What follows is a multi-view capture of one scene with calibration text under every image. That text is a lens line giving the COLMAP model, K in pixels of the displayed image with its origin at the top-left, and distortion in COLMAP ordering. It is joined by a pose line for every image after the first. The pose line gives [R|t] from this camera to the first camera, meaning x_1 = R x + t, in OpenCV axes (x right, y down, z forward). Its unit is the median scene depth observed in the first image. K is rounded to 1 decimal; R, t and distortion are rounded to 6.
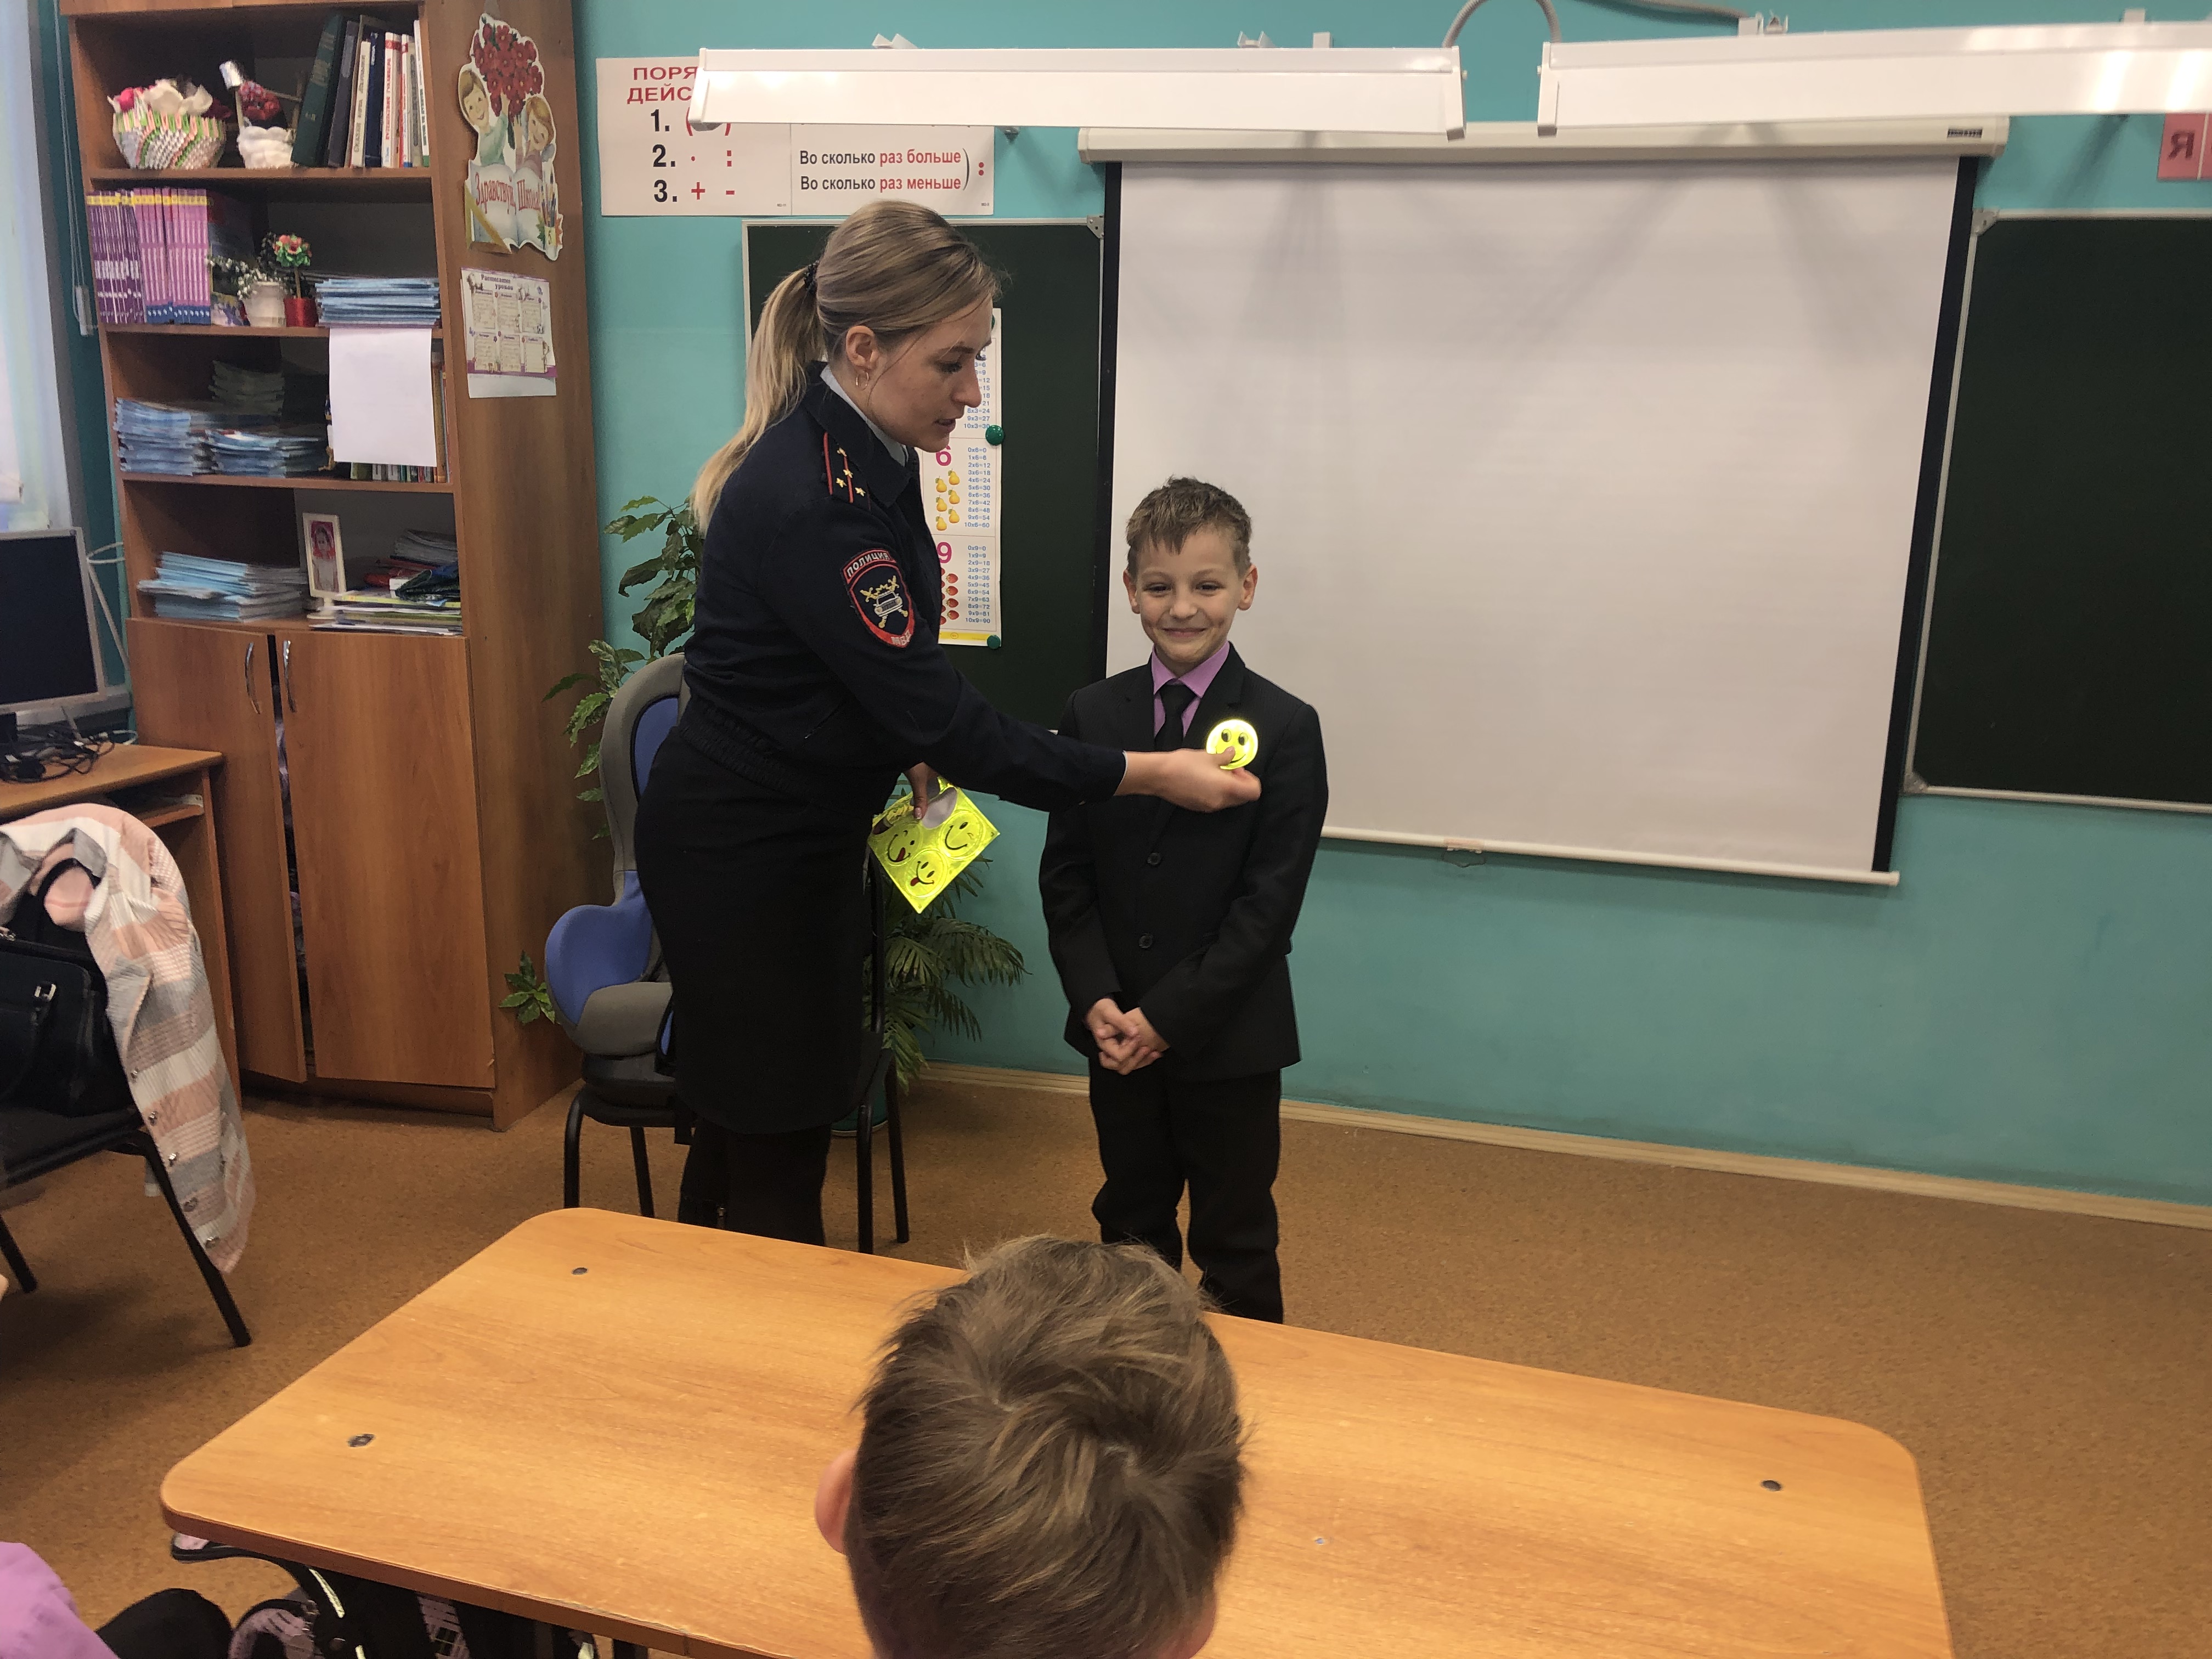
lens RADIAL K [[1819.9, 0, 1109.7], [0, 1819.9, 854.9], [0, 0, 1]] dist [-0.023084, 0.087492]
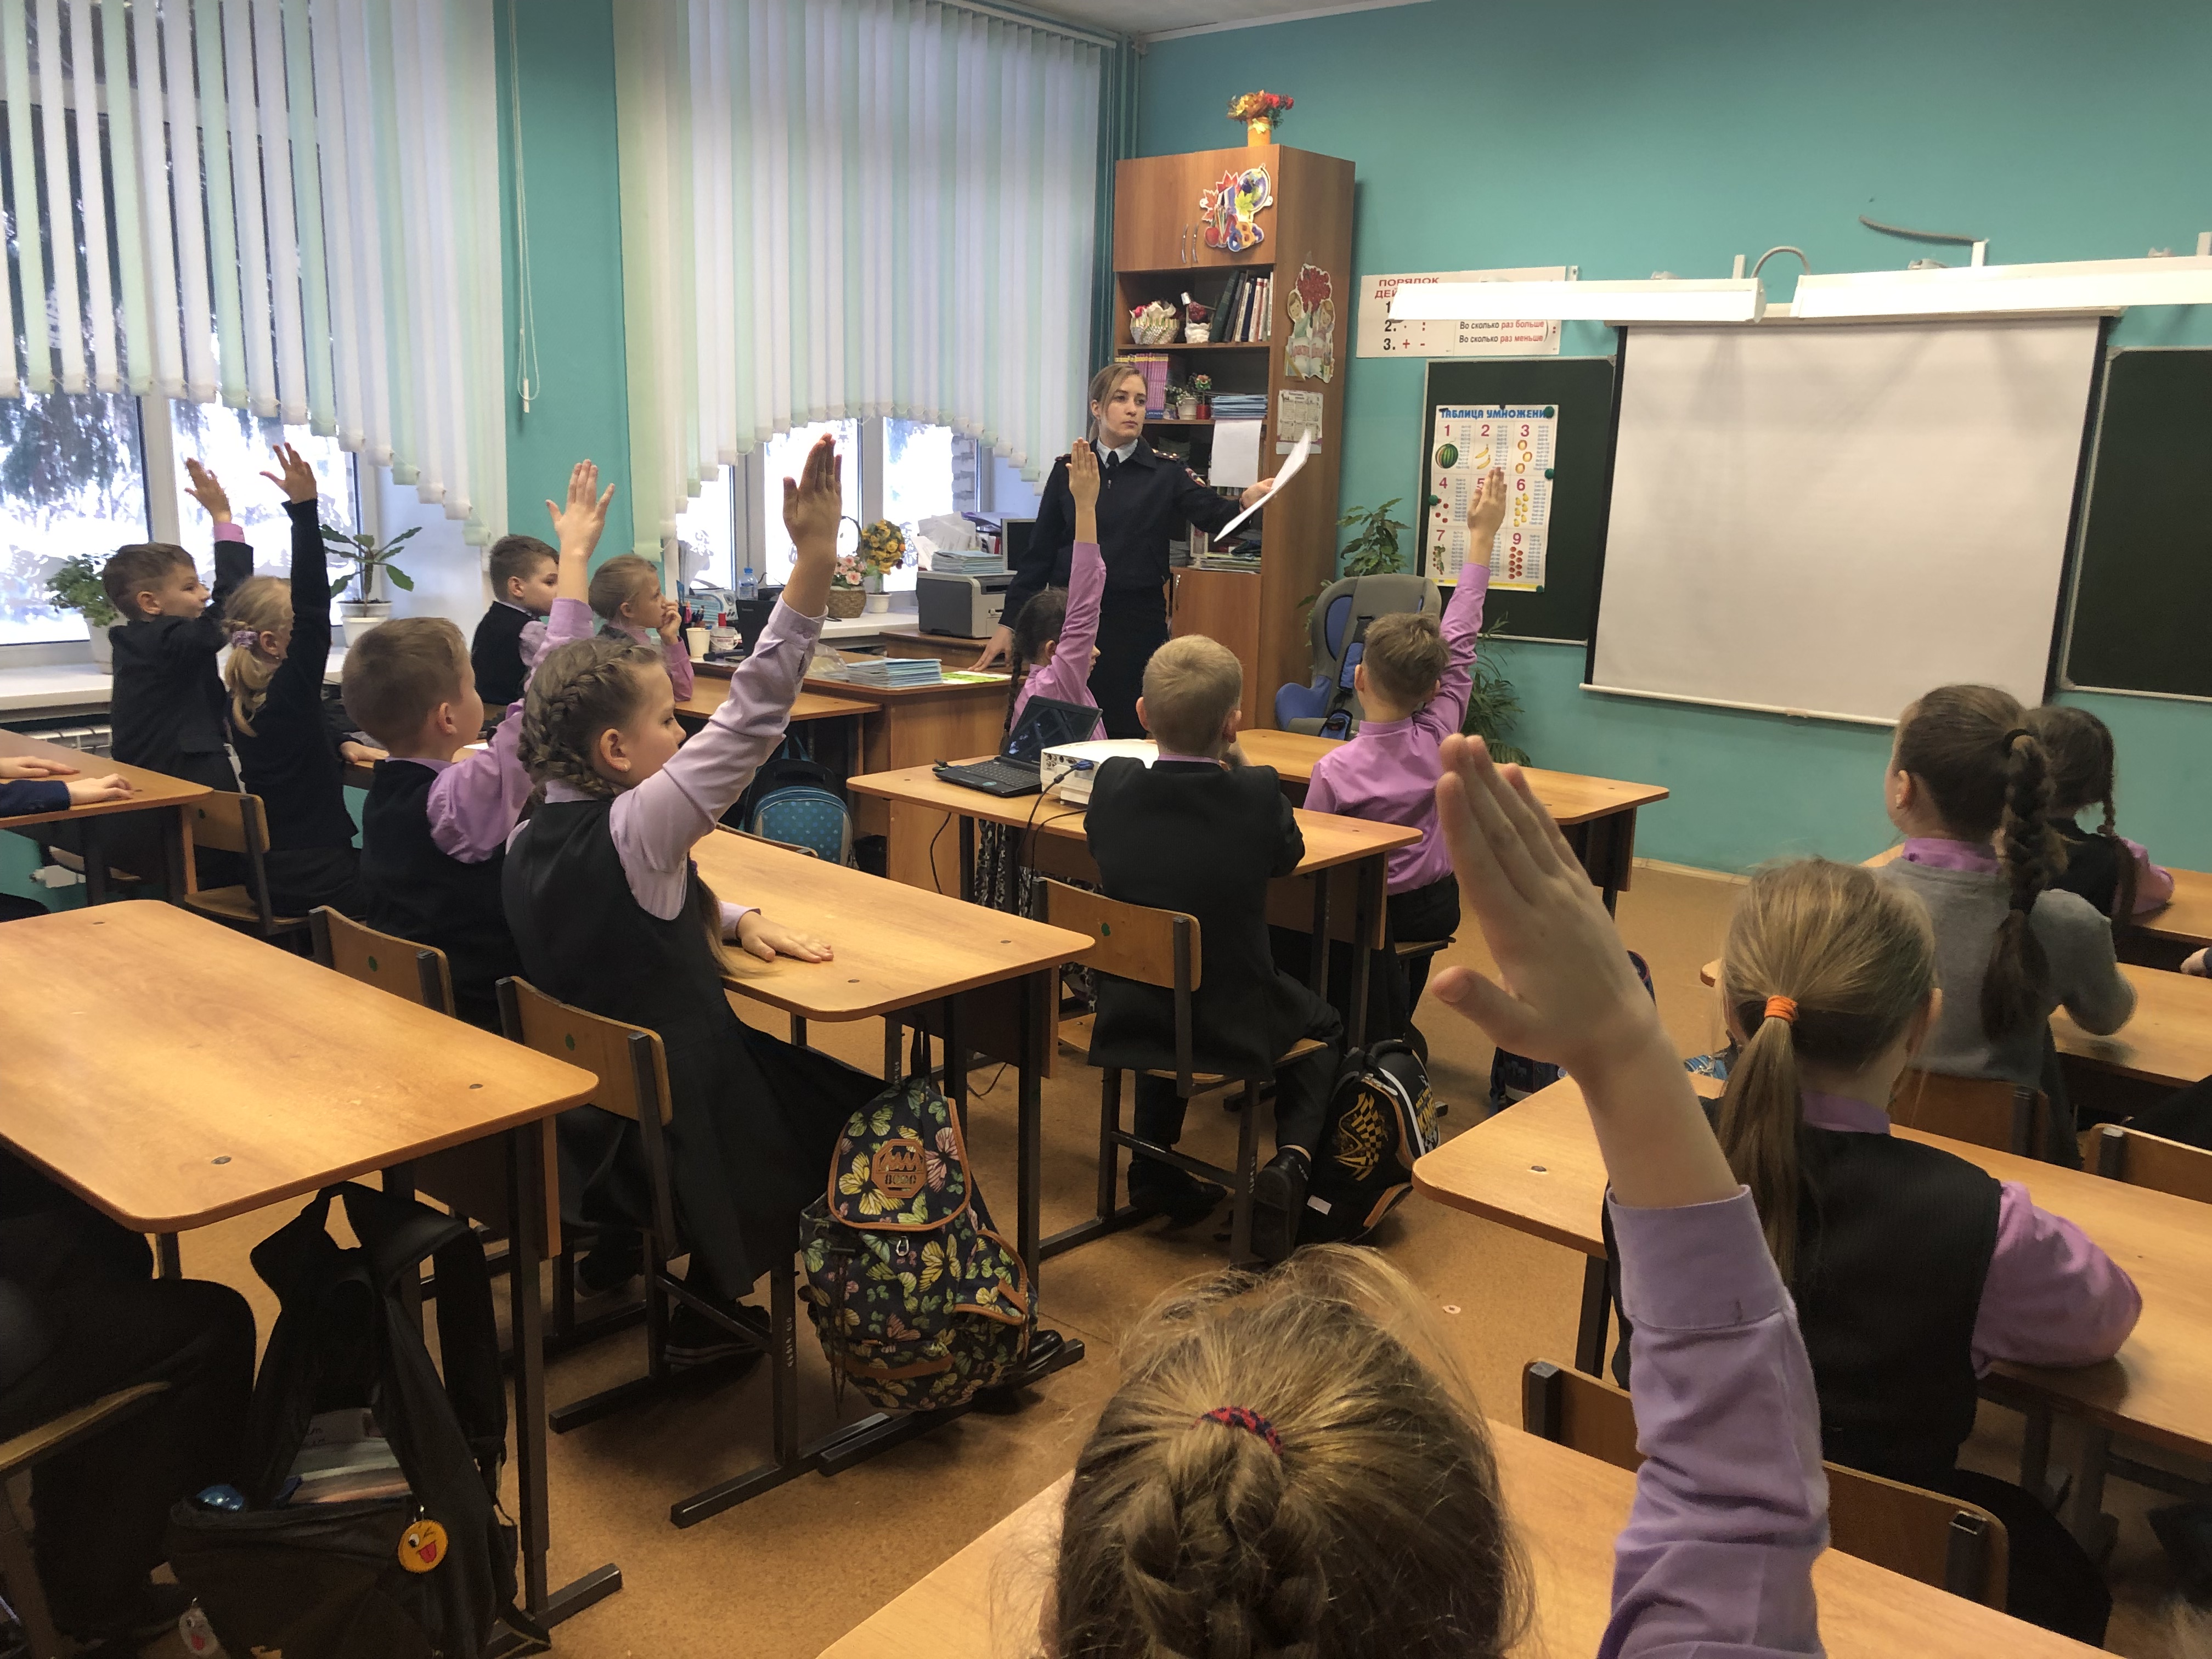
lens RADIAL K [[1806.9, 0, 1121.8], [0, 1806.9, 862.8], [0, 0, 1]] dist [0.062771, -0.109965]
pose [[0.906192, 0.095229, -0.412003, 0.351651], [-0.108294, 0.994083, -0.008421, 0.226520], [0.408764, 0.052249, 0.911143, -0.846706]]
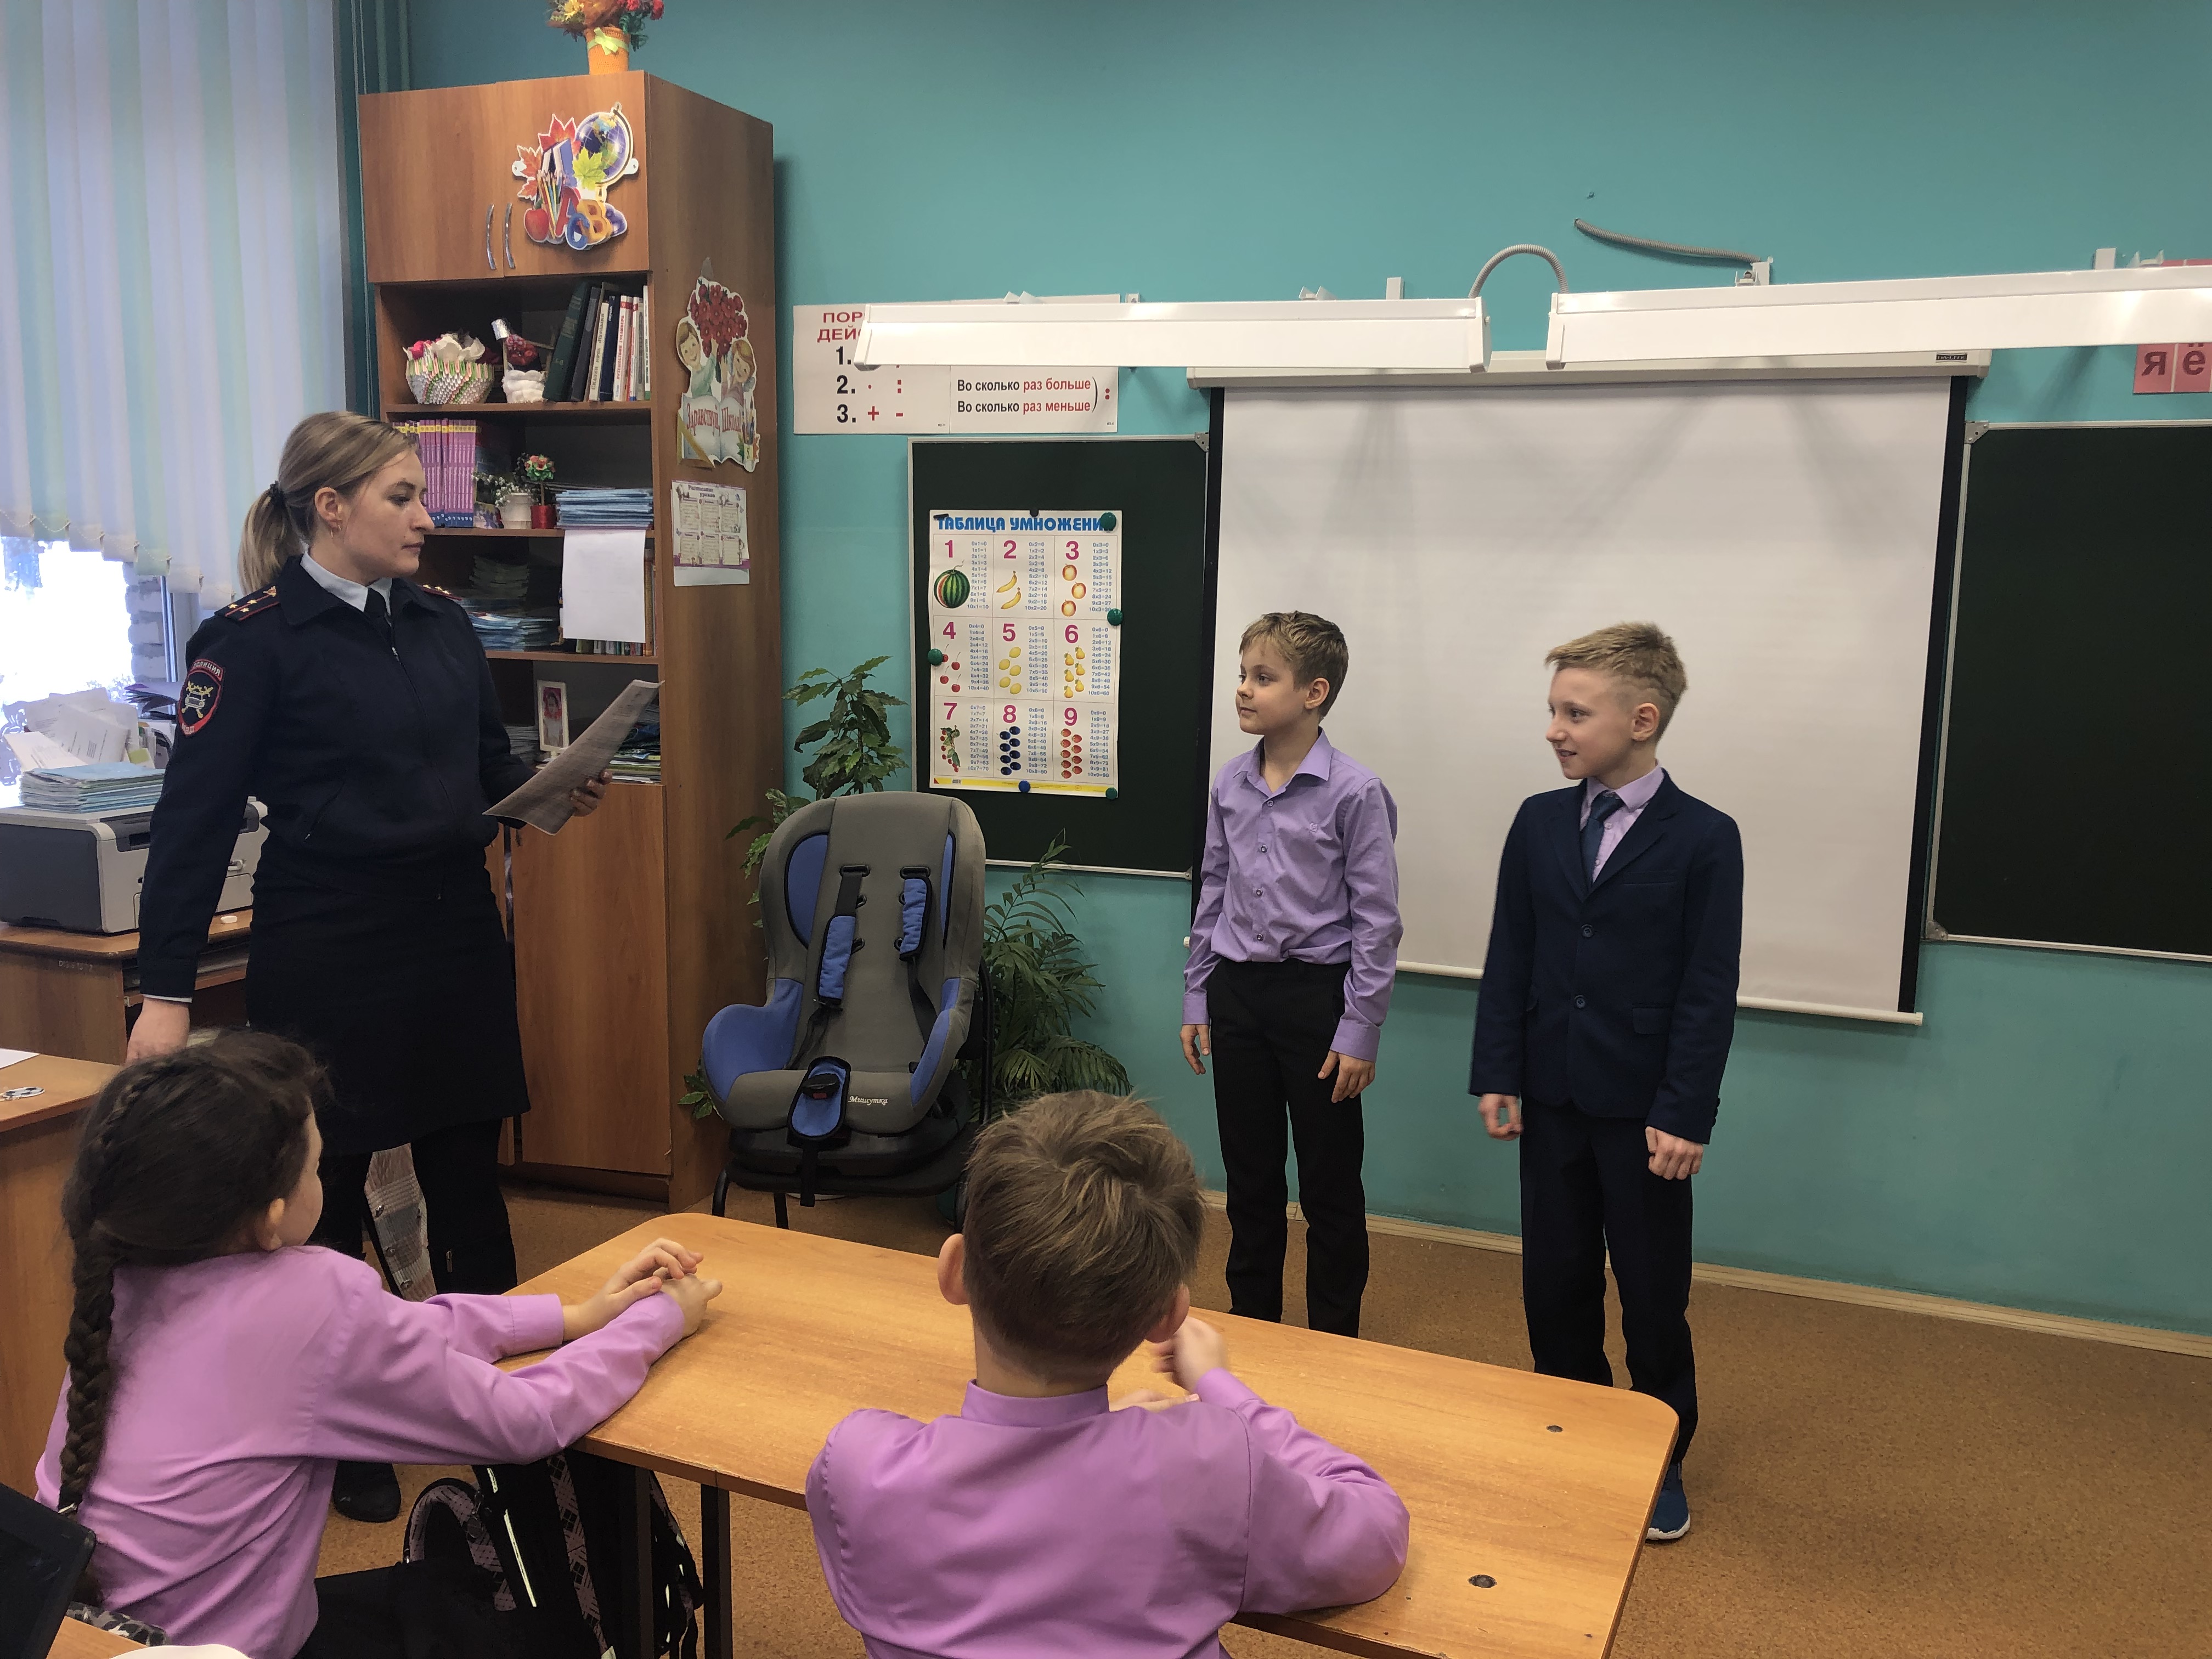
lens RADIAL K [[1806.9, 0, 1121.8], [0, 1806.9, 862.8], [0, 0, 1]] dist [0.062771, -0.109965]
pose [[0.993514, 0.015654, -0.112623, 0.077072], [-0.025589, 0.995852, -0.087315, 0.026518], [0.110789, 0.089630, 0.989794, -0.132758]]
